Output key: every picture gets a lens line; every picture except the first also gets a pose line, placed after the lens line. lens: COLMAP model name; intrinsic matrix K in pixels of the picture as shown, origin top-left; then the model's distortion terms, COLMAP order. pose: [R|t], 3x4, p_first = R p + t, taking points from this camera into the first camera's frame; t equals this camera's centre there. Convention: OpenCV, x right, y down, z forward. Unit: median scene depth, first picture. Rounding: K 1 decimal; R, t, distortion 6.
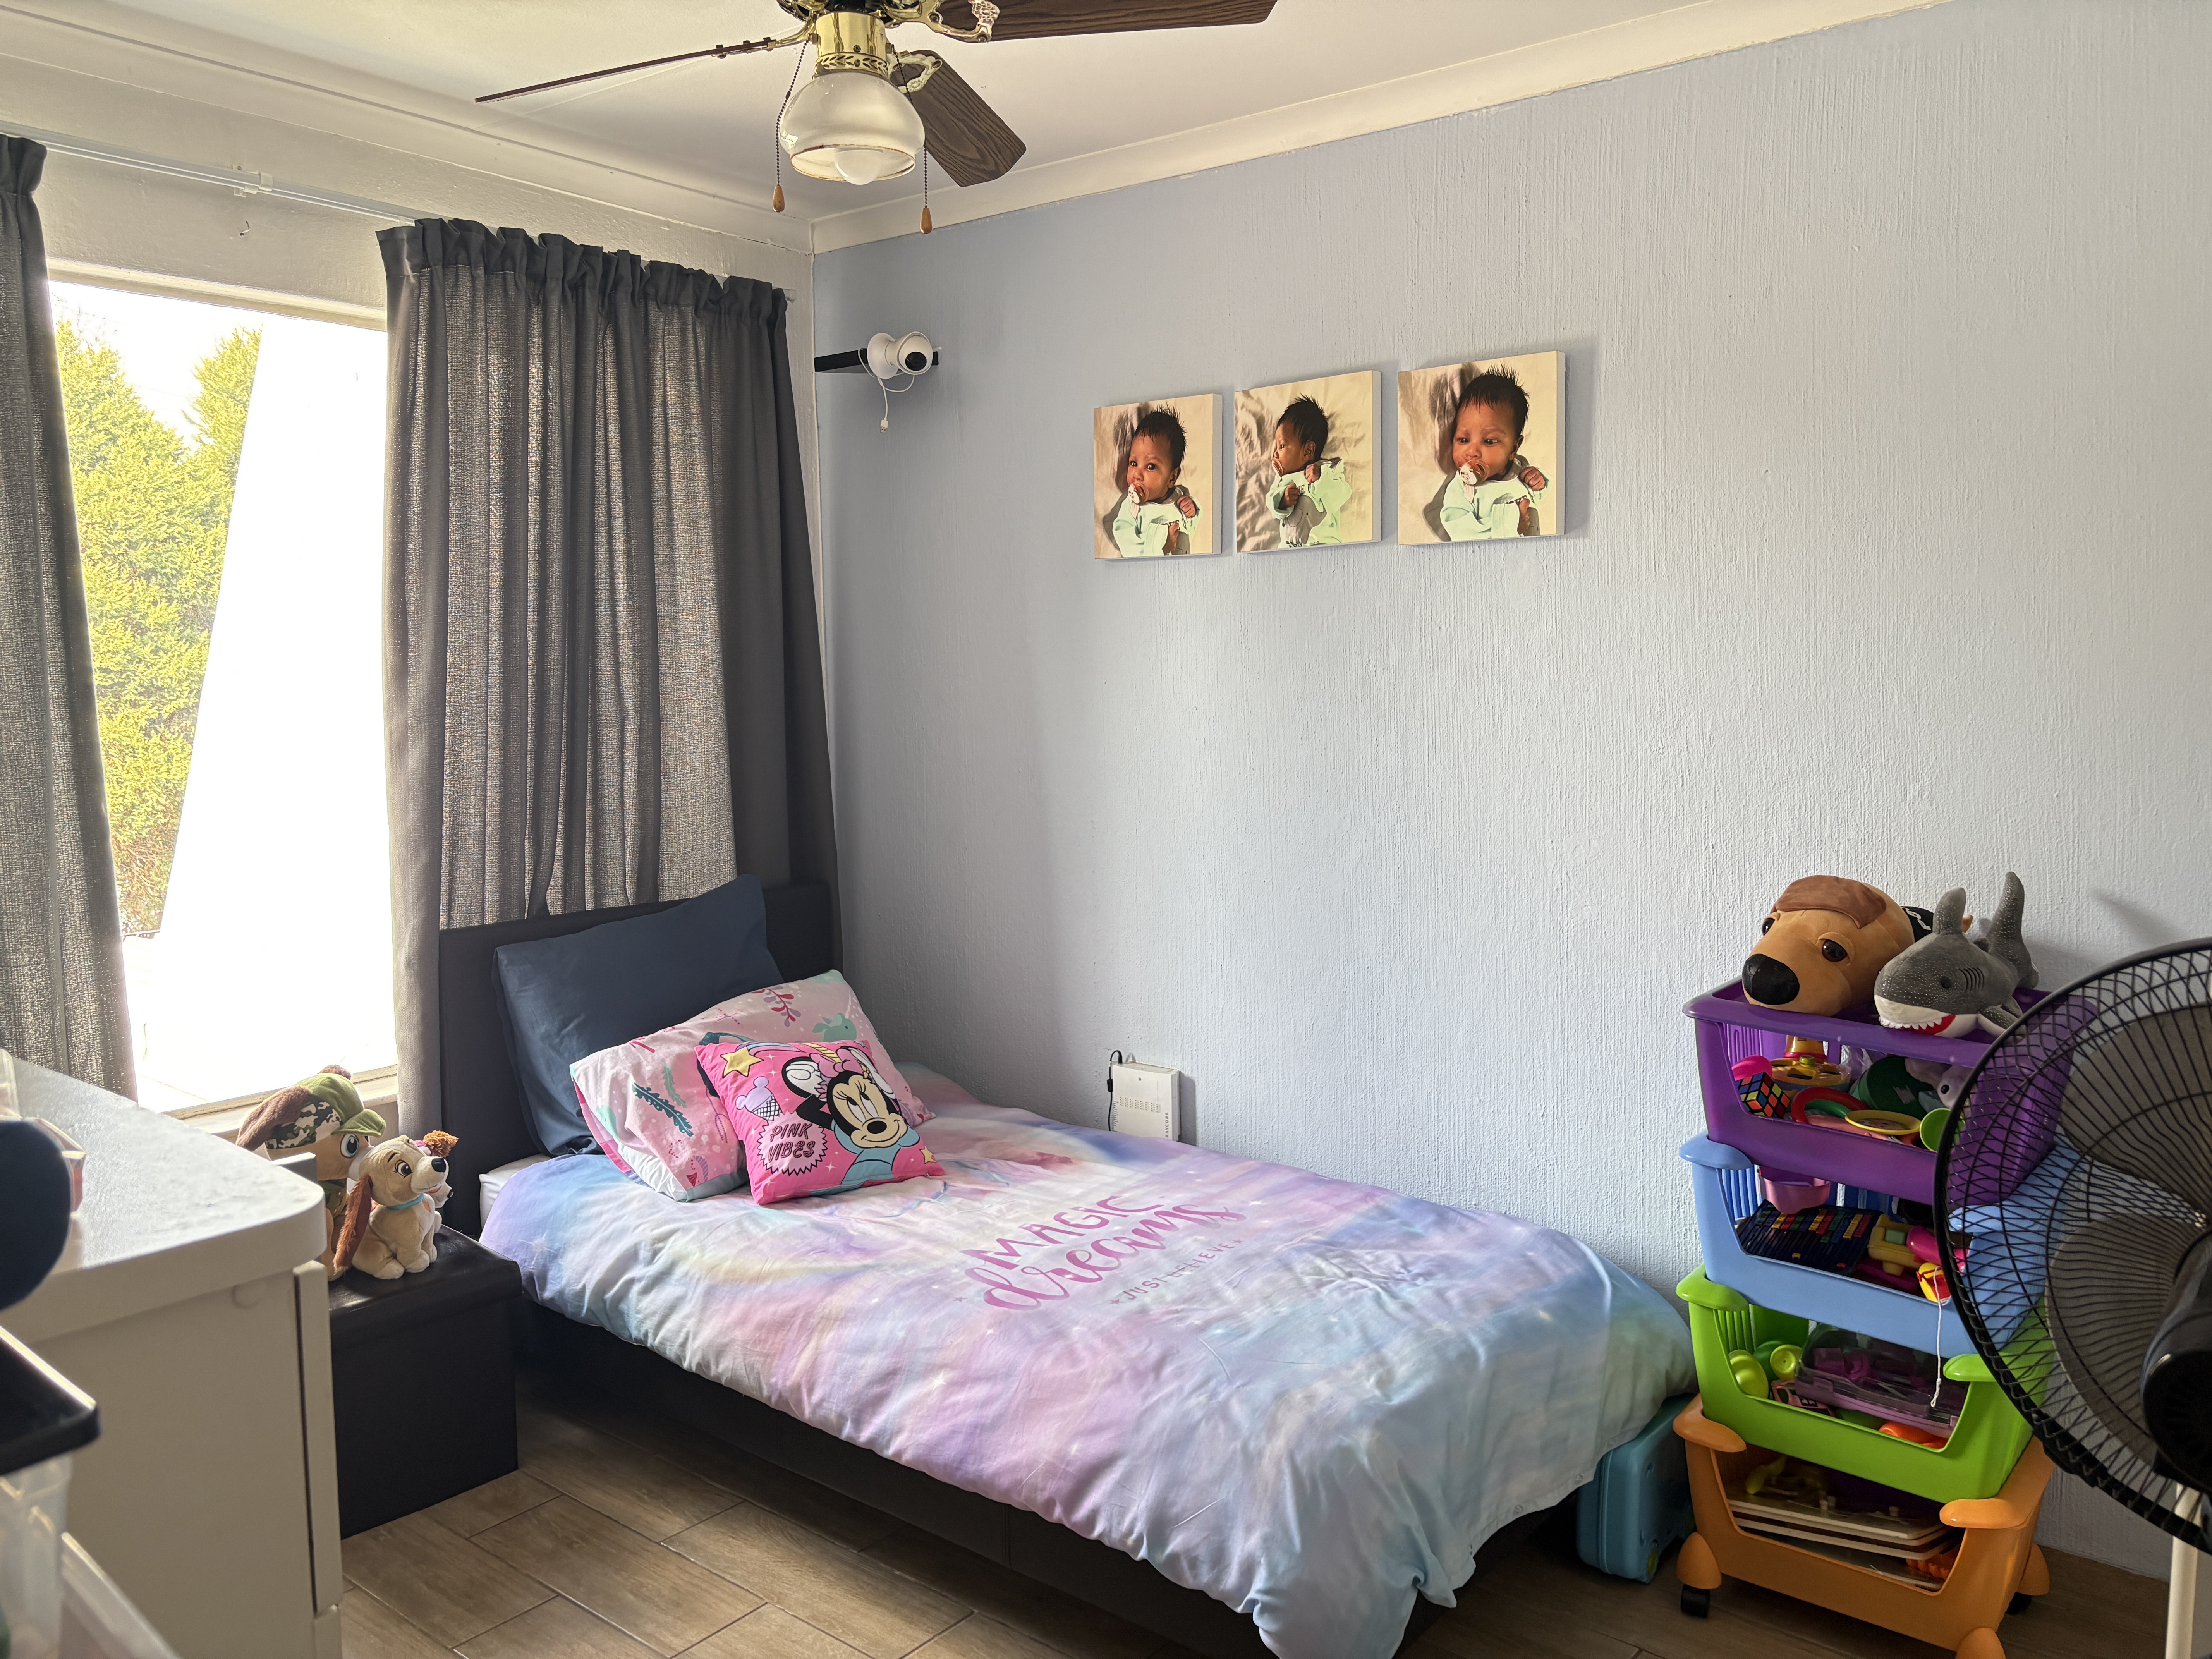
lens RADIAL K [[1684.2, 0, 1109.4], [0, 1684.2, 823.5], [0, 0, 1]] dist [0.060934, -0.065099]
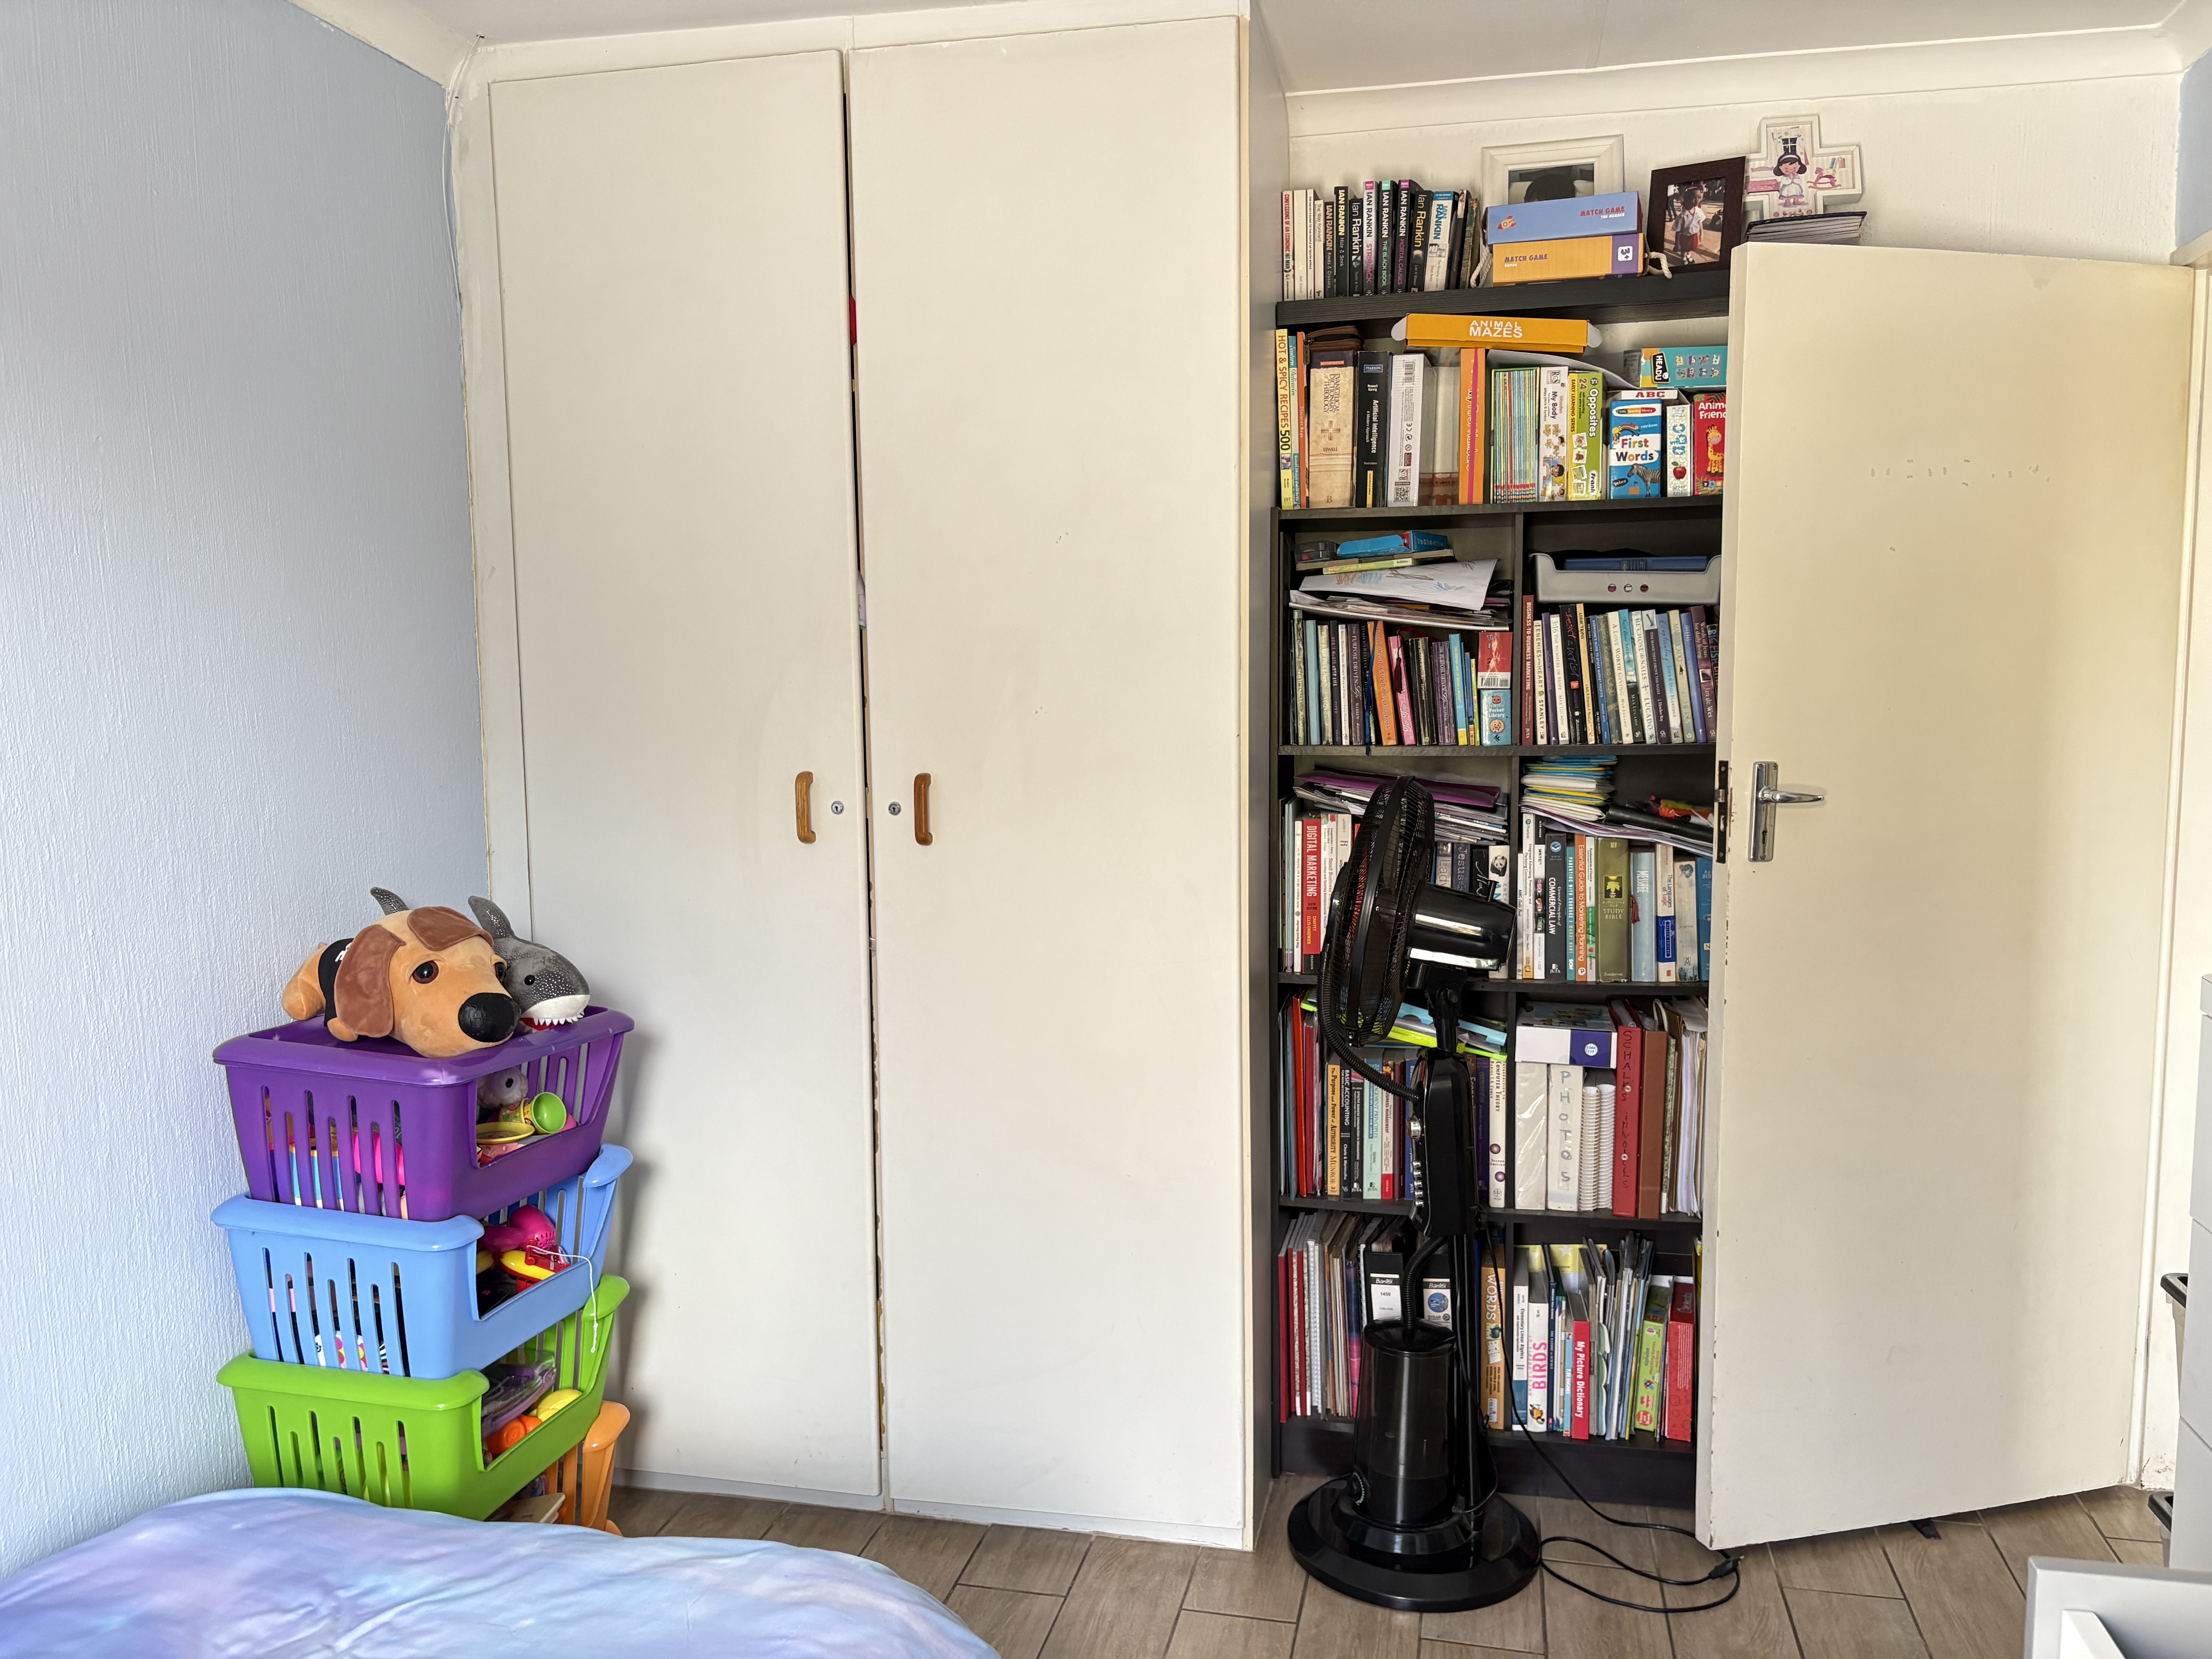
lens RADIAL K [[1684.2, 0, 1111.1], [0, 1684.2, 836.5], [0, 0, 1]] dist [0.060934, -0.065099]
pose [[-0.430892, -0.076633, 0.899144, -0.510177], [0.104814, 0.985394, 0.134214, -0.082492], [-0.896296, 0.152074, -0.416566, 0.912185]]
